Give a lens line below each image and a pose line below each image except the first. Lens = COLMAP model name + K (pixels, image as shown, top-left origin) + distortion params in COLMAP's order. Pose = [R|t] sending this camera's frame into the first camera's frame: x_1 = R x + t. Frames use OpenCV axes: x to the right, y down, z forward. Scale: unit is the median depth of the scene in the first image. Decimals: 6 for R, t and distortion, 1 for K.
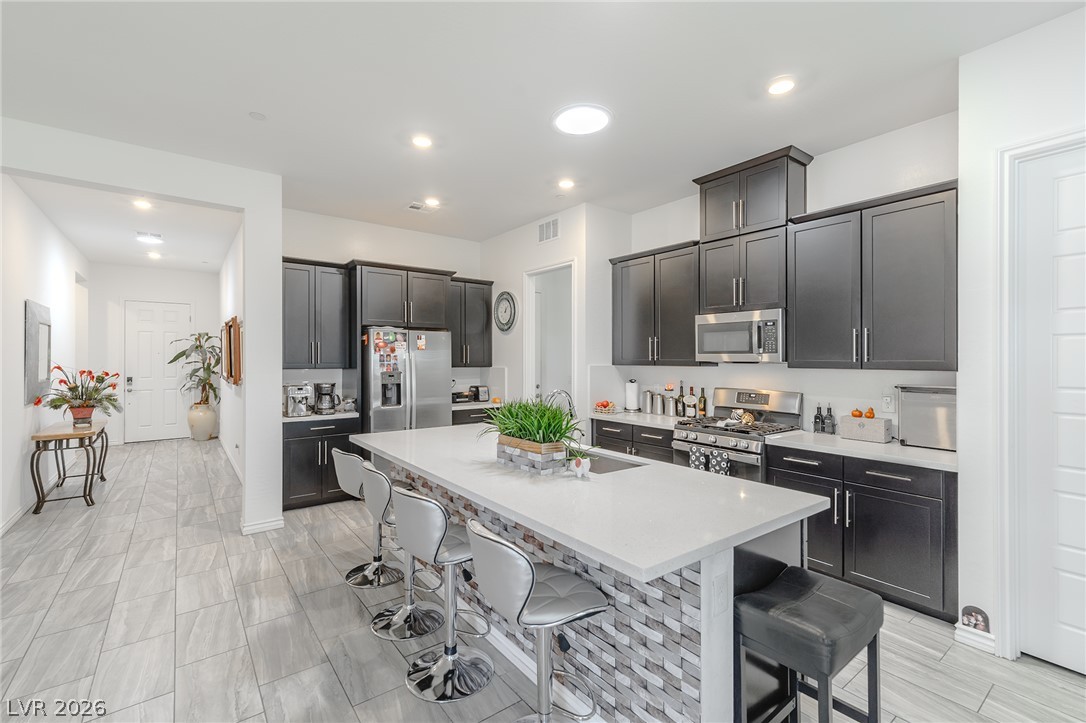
lens RADIAL K [[459.7, 0, 528.3], [0, 459.7, 357.8], [0, 0, 1]] dist [0.000680, -0.000398]
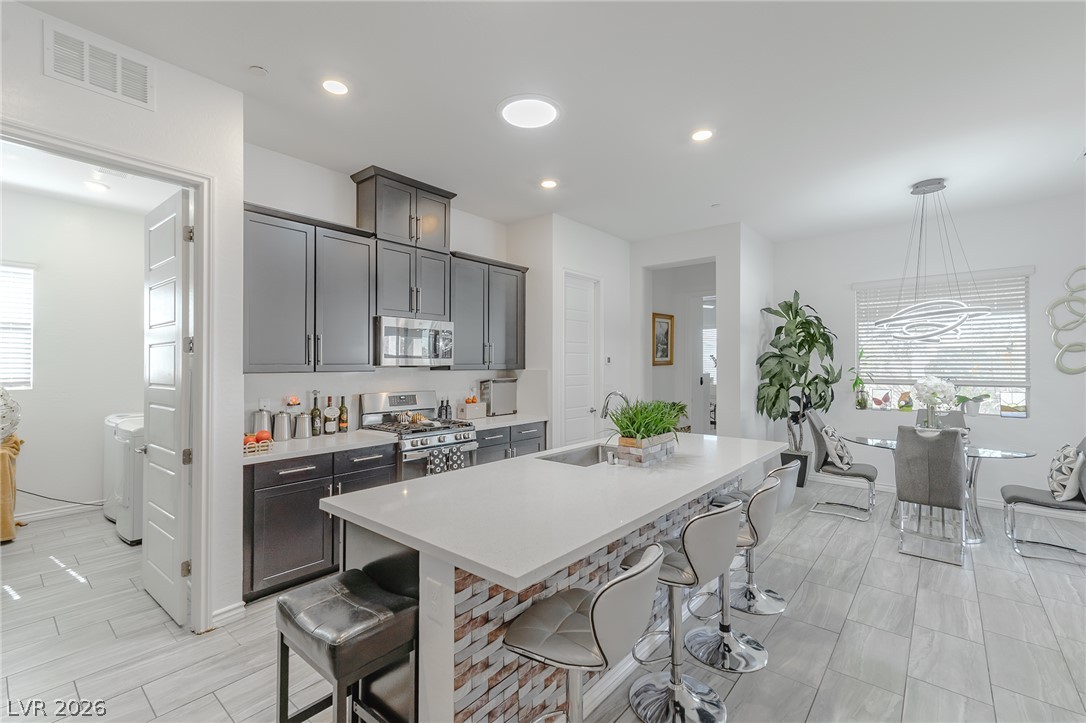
lens RADIAL K [[473.5, 0, 544.5], [0, 473.5, 355.3], [0, 0, 1]] dist [-0.001970, -0.000409]
pose [[-0.224133, 0.015447, 0.974436, -0.700403], [-0.006682, 0.999827, -0.017386, 0.000788], [-0.974536, -0.010408, -0.223991, 0.991202]]
